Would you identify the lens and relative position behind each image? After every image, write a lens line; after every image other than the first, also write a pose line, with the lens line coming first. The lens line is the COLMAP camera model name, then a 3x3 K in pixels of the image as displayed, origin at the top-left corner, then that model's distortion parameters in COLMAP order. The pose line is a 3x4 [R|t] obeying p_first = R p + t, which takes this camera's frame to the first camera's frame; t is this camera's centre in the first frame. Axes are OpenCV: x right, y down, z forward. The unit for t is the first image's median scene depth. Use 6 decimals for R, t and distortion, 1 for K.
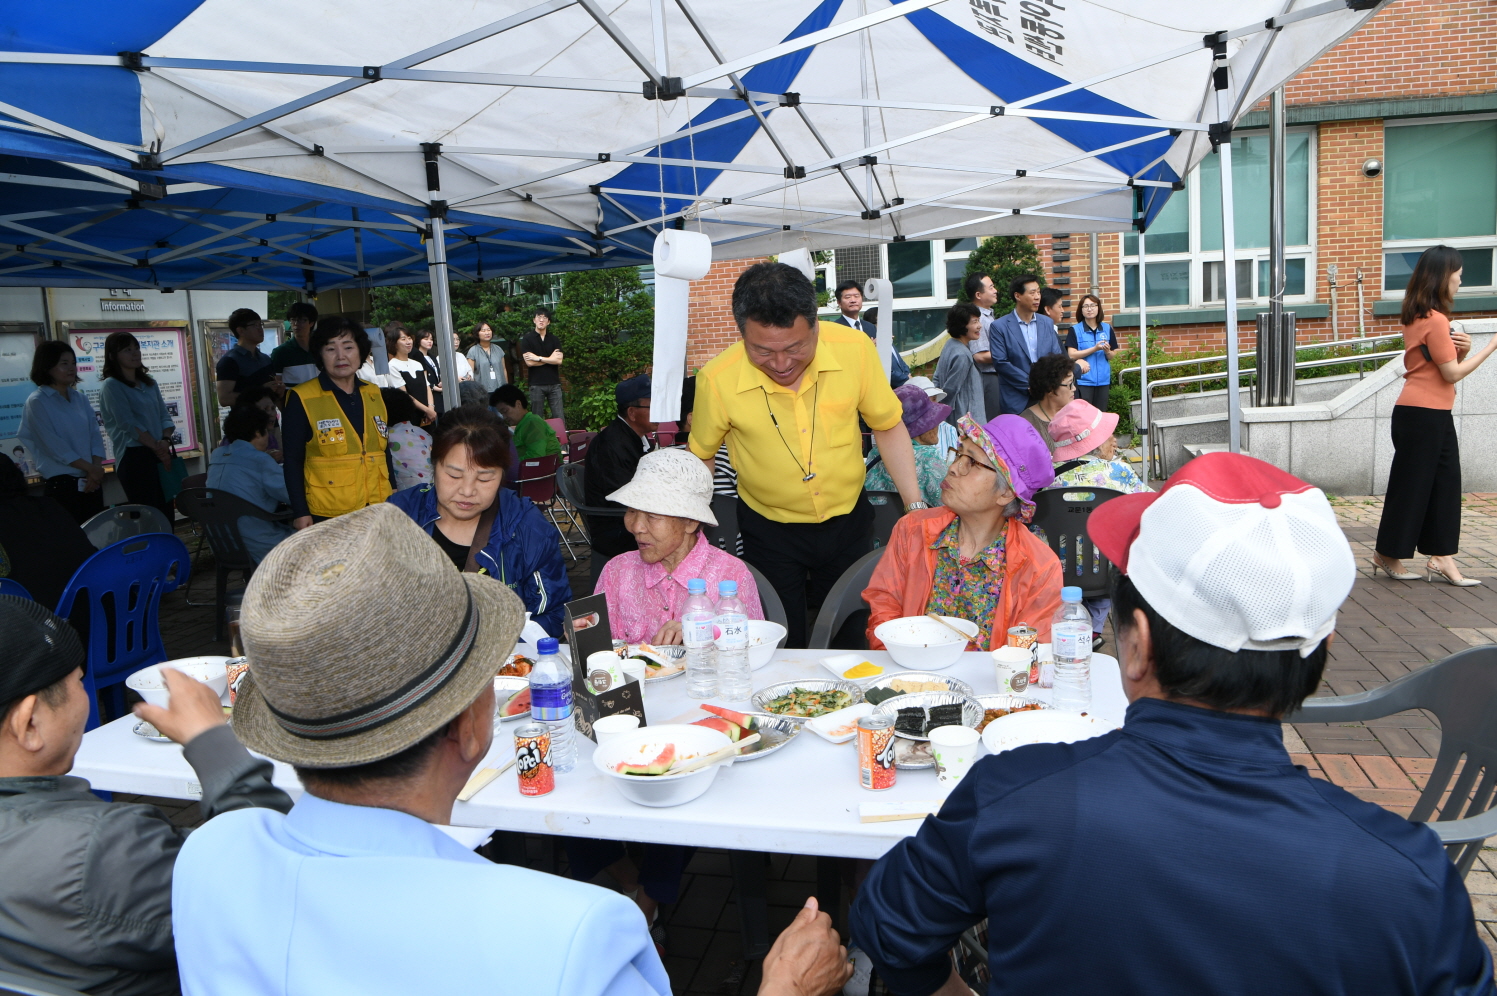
lens RADIAL K [[1021.0, 0, 763.6], [0, 1021.0, 503.4], [0, 0, 1]] dist [-0.078594, 0.015999]
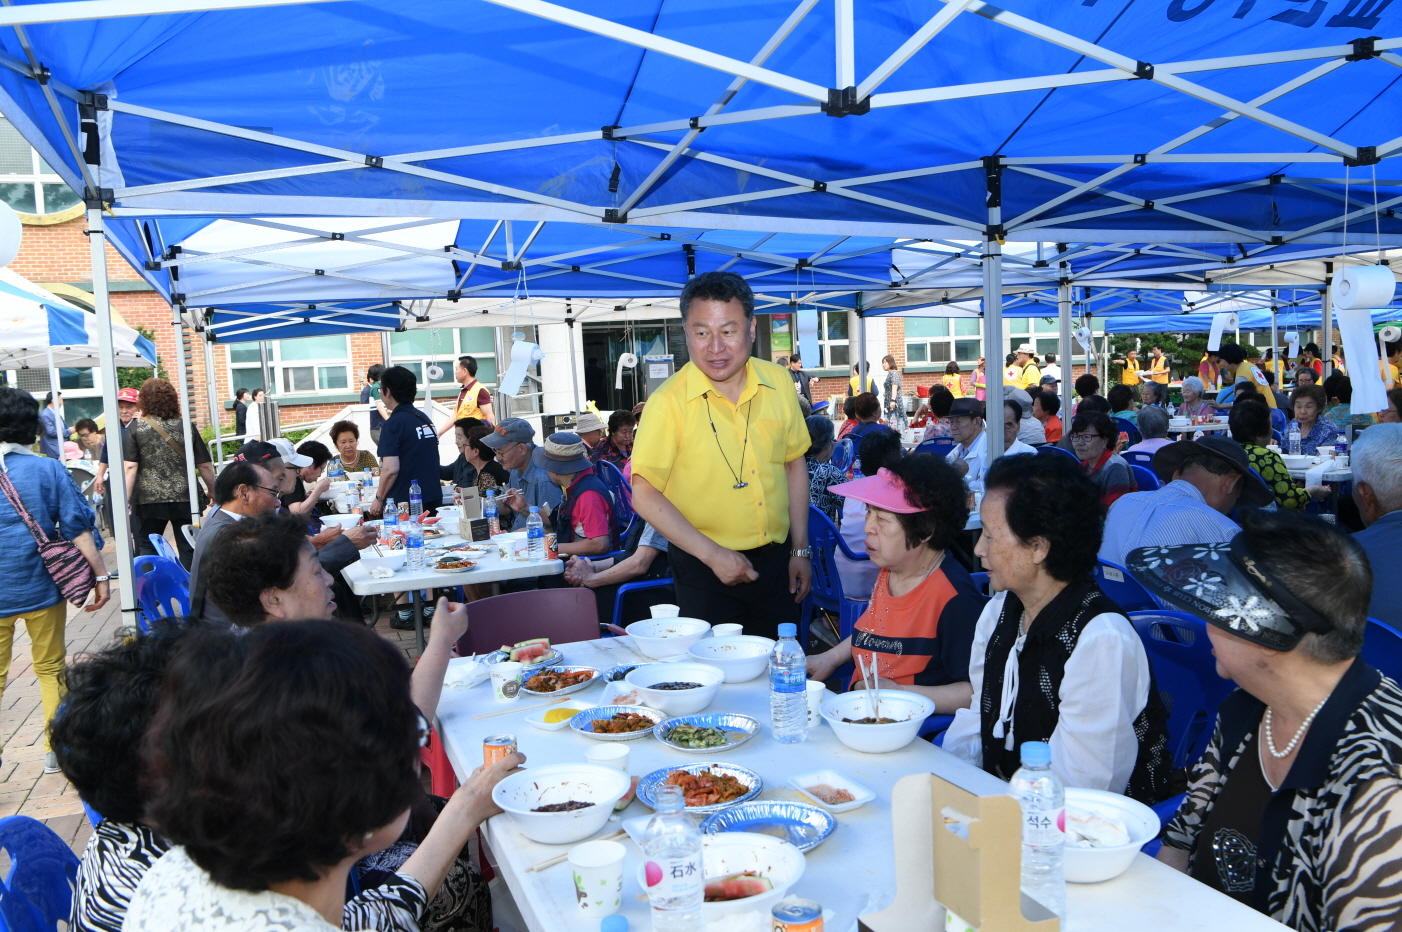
lens RADIAL K [[1049.0, 0, 706.0], [0, 1049.0, 462.1], [0, 0, 1]] dist [-0.059335, -0.001281]
pose [[0.815151, -0.028325, 0.578555, 0.031374], [0.094616, 0.991900, -0.084747, 0.118188], [-0.571468, 0.123822, 0.811229, -0.747216]]
